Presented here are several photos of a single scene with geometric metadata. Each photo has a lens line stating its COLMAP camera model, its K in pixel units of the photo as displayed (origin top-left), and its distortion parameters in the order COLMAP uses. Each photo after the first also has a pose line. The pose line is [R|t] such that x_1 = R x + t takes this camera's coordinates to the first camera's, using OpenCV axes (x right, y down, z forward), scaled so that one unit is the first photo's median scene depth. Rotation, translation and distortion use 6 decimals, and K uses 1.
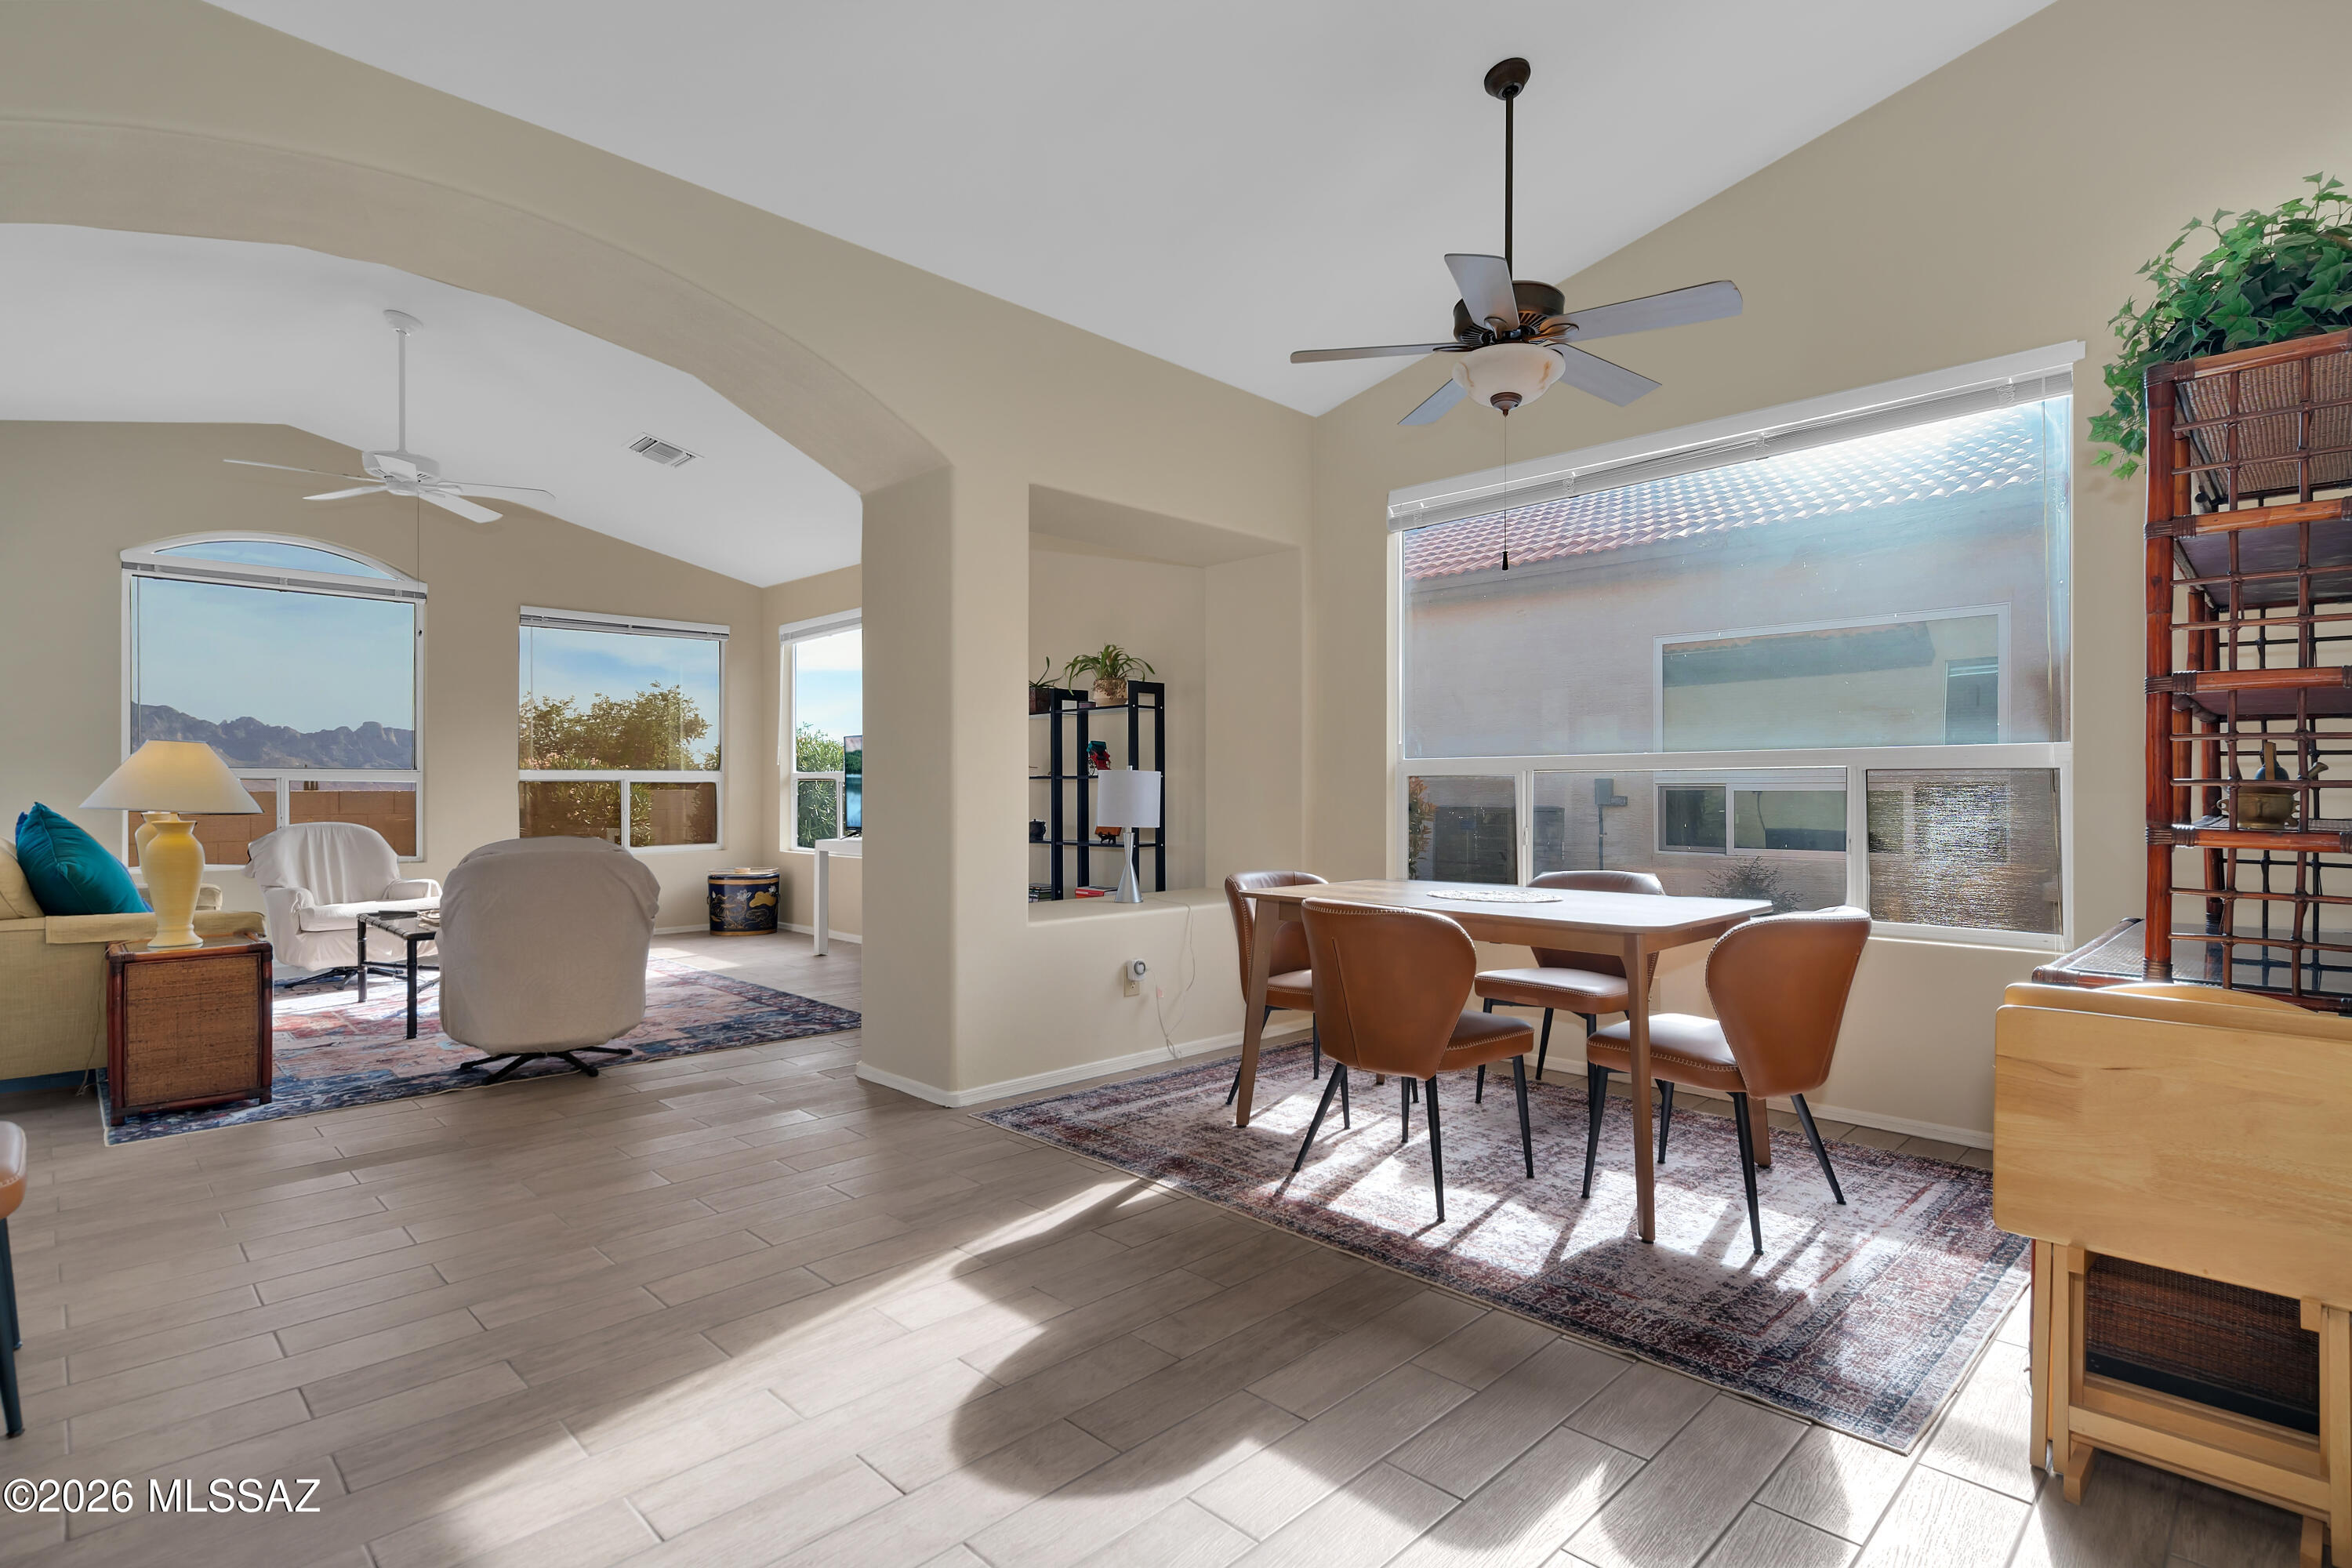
lens RADIAL K [[1153.0, 0, 1192.0], [0, 1153.0, 785.7], [0, 0, 1]] dist [-0.025261, 0.011143]
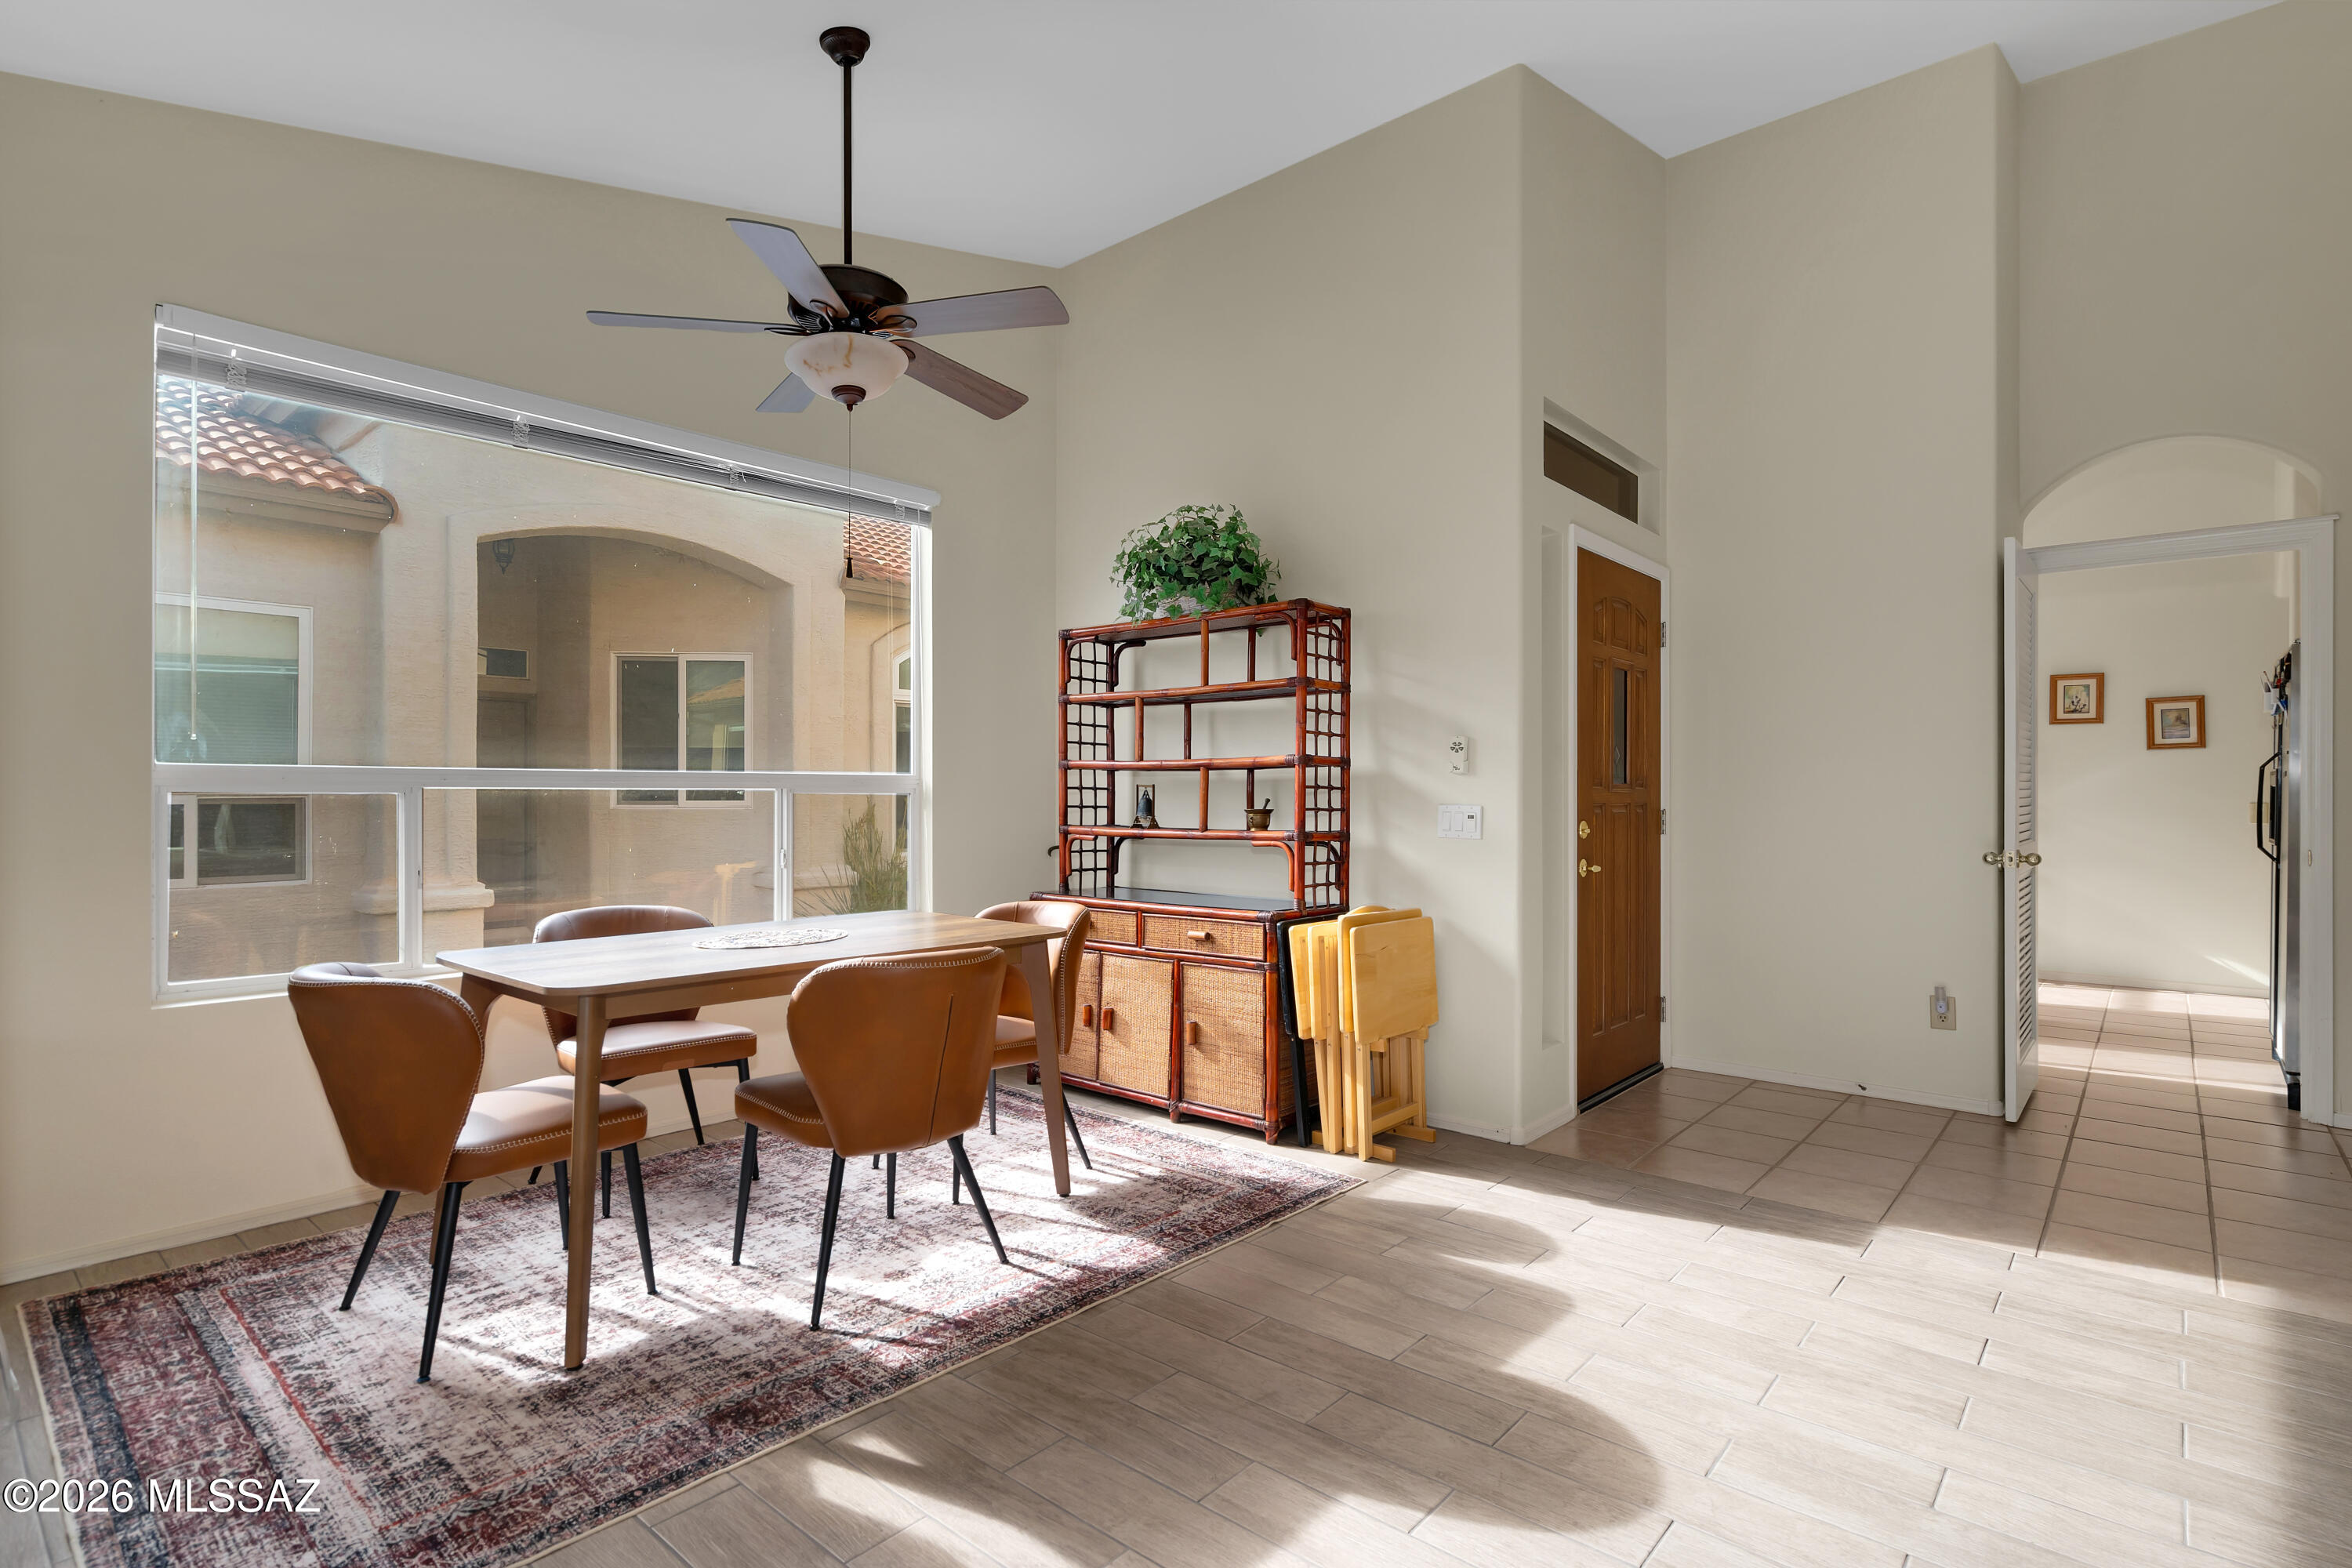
lens RADIAL K [[1153.0, 0, 1167.1], [0, 1153.0, 791.5], [0, 0, 1]] dist [-0.025261, 0.011143]
pose [[-0.062732, 0.002285, 0.998028, -0.726219], [-0.001870, 0.999995, -0.002407, -0.016045], [-0.998029, -0.002018, -0.062728, 0.885403]]
